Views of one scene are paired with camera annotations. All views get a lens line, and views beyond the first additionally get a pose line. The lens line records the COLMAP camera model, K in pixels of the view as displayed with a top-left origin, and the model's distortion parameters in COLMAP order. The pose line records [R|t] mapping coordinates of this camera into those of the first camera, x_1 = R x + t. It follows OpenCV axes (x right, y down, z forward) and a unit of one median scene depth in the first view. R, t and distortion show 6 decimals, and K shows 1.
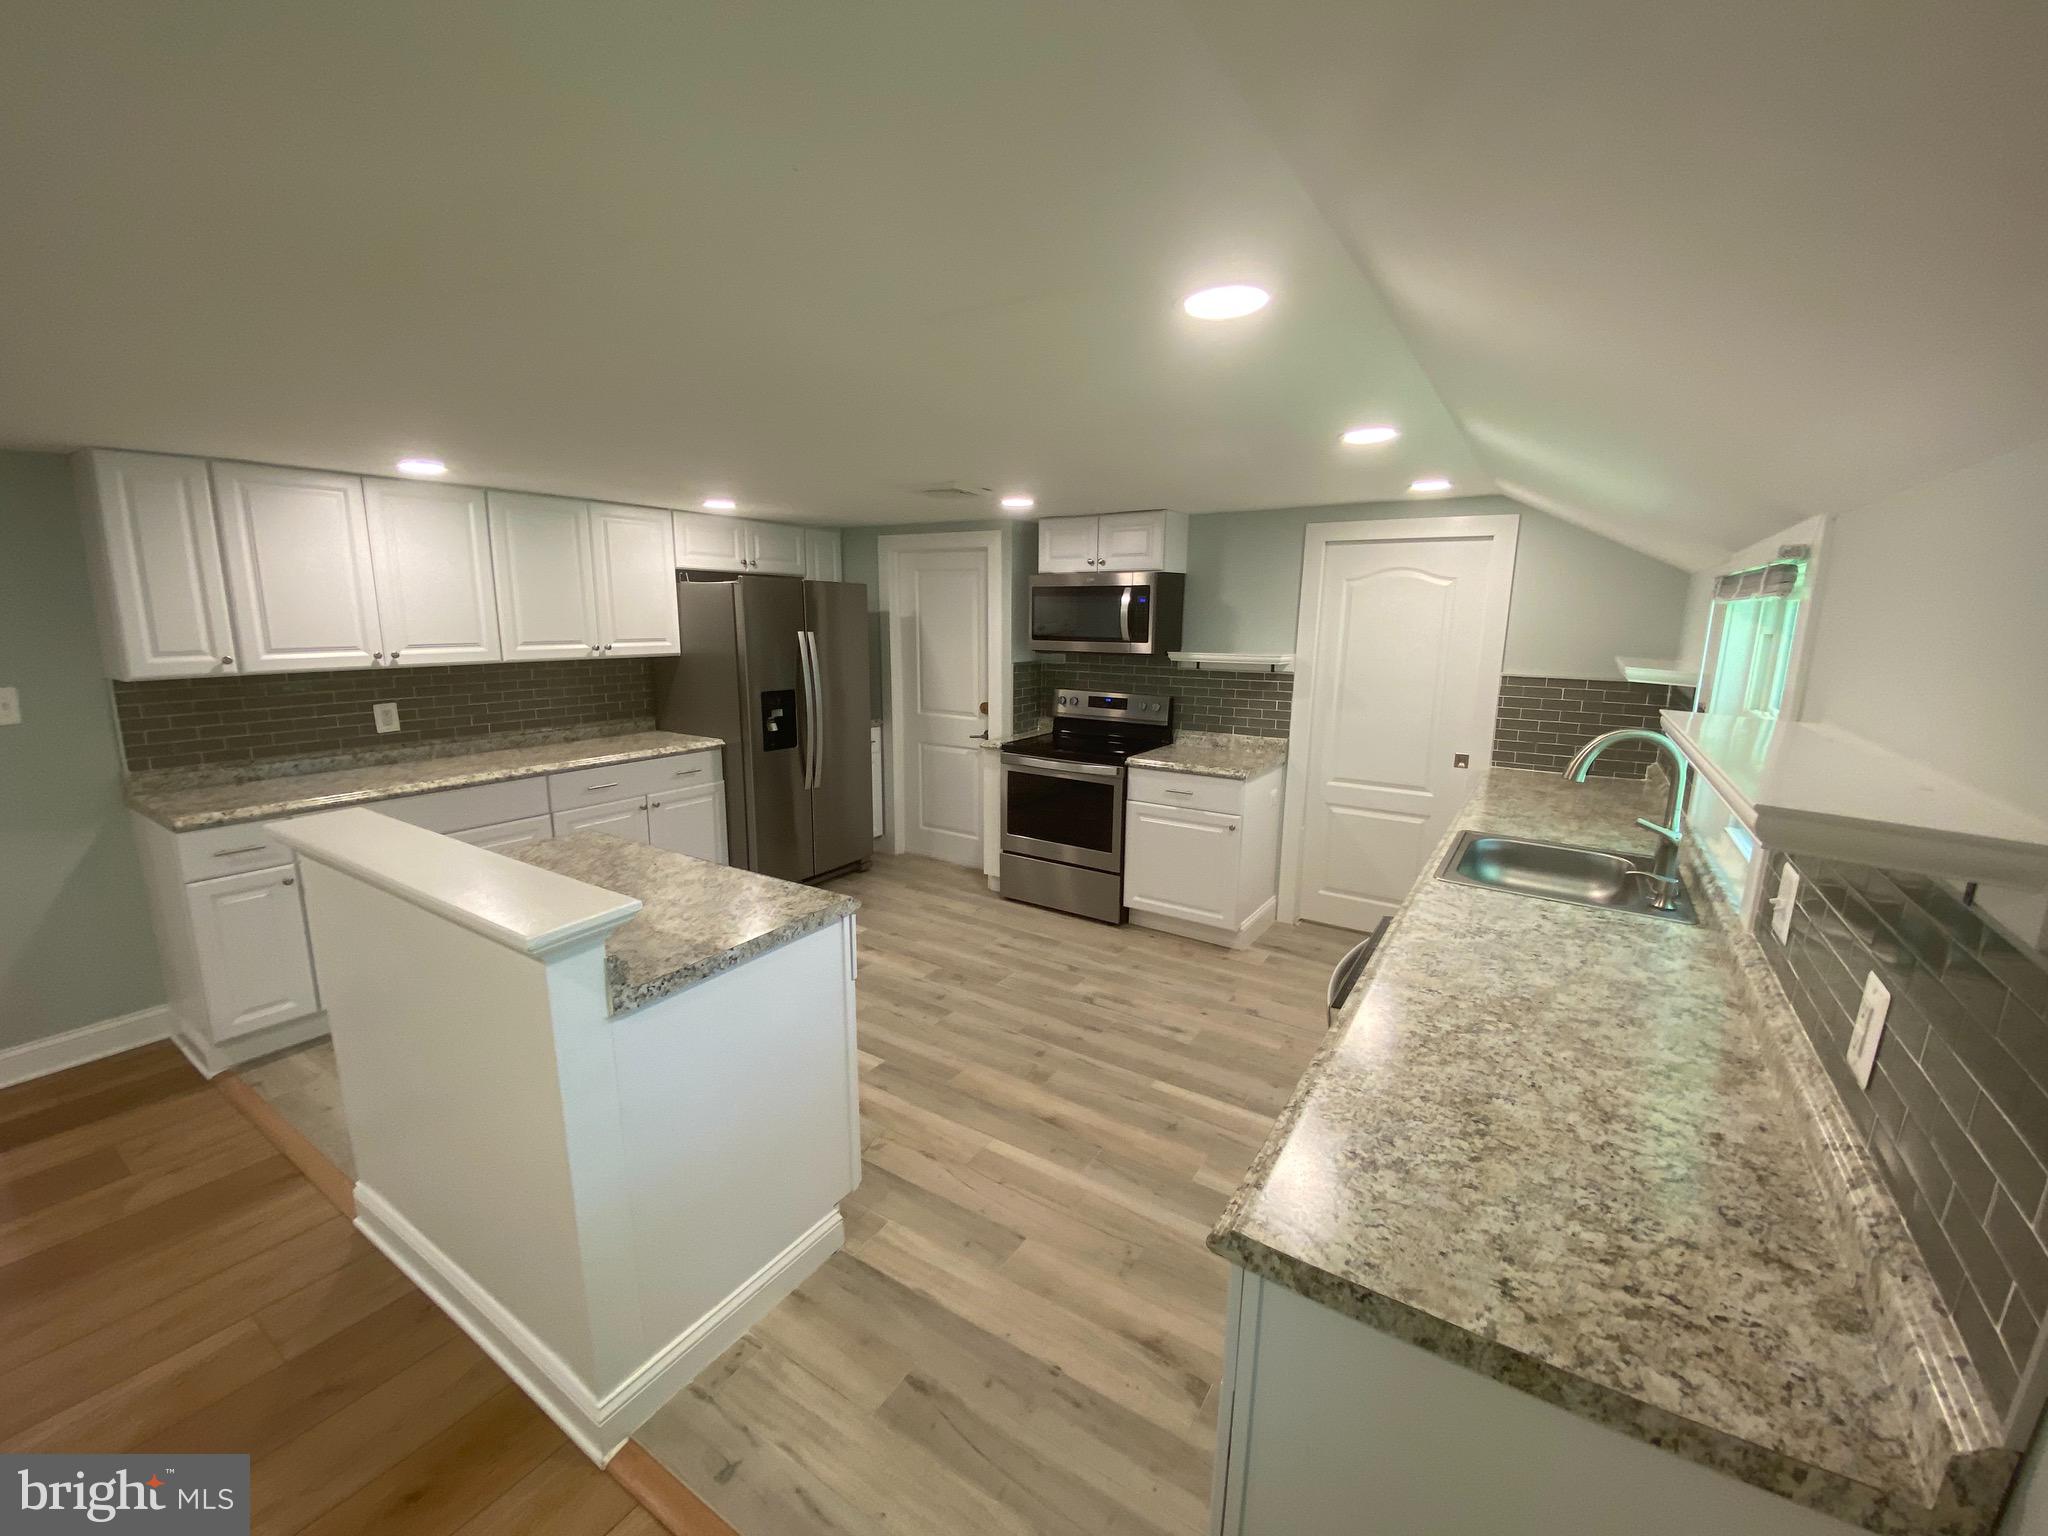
lens RADIAL K [[827.5, 0, 1016.4], [0, 827.5, 758.0], [0, 0, 1]] dist [0.040331, -0.032999]
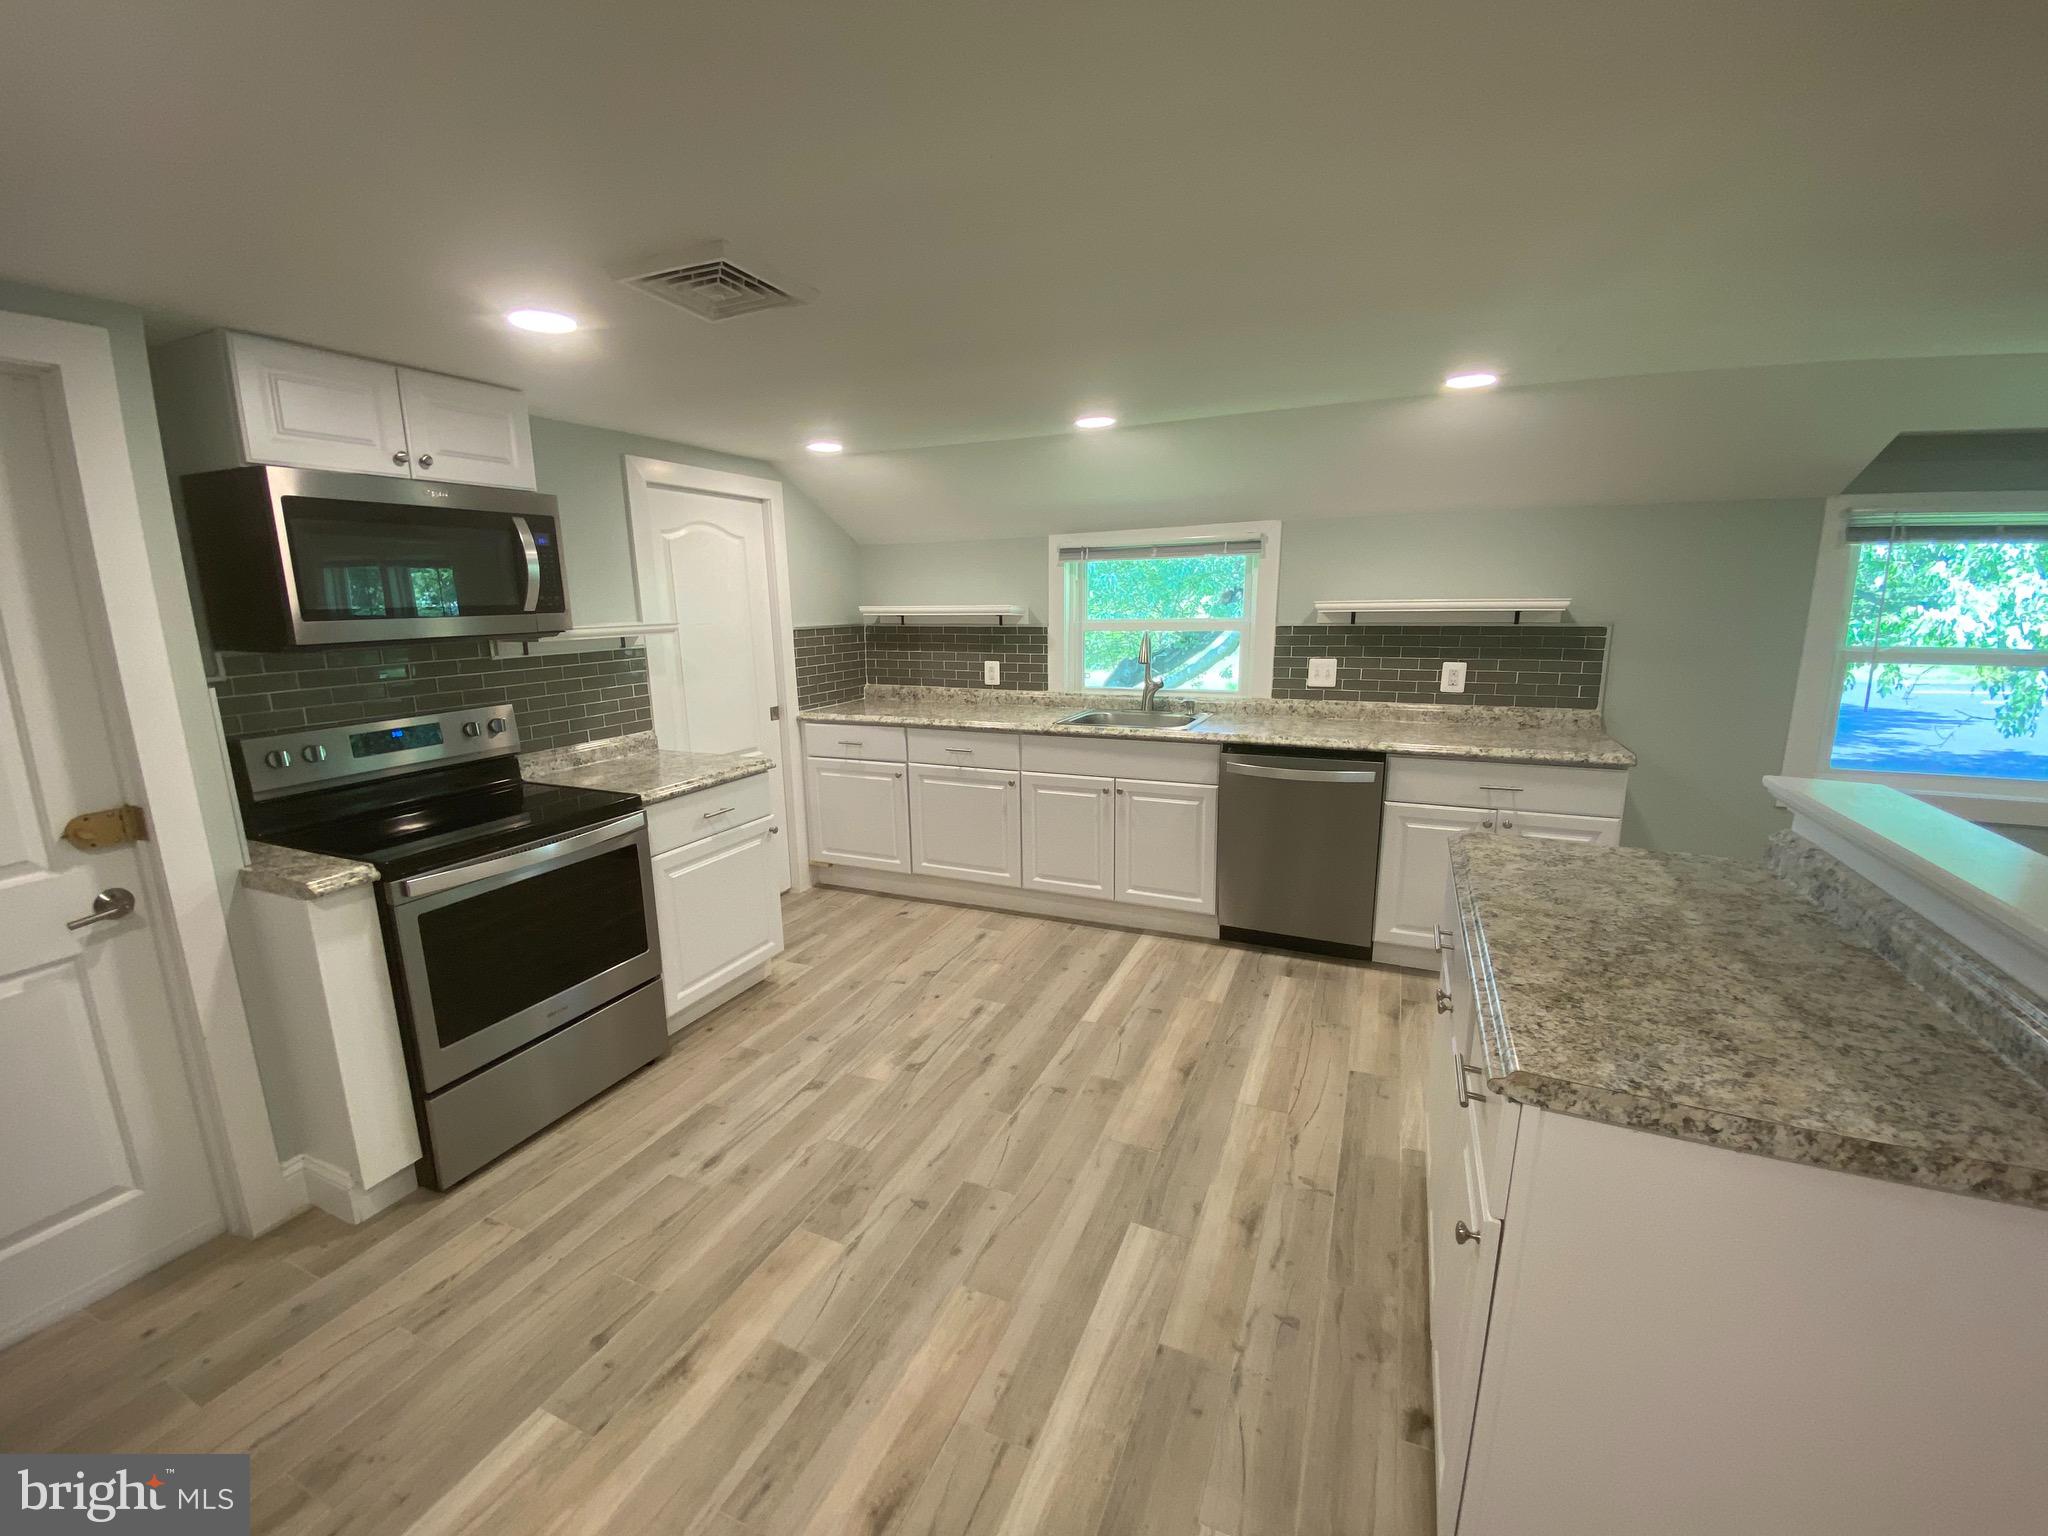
lens RADIAL K [[827.5, 0, 1016.4], [0, 827.5, 758.0], [0, 0, 1]] dist [0.040331, -0.032999]
pose [[-0.159625, -0.196486, 0.967426, -0.582859], [0.185434, 0.956579, 0.224879, -0.129893], [-0.969605, 0.215290, -0.116258, 0.884824]]
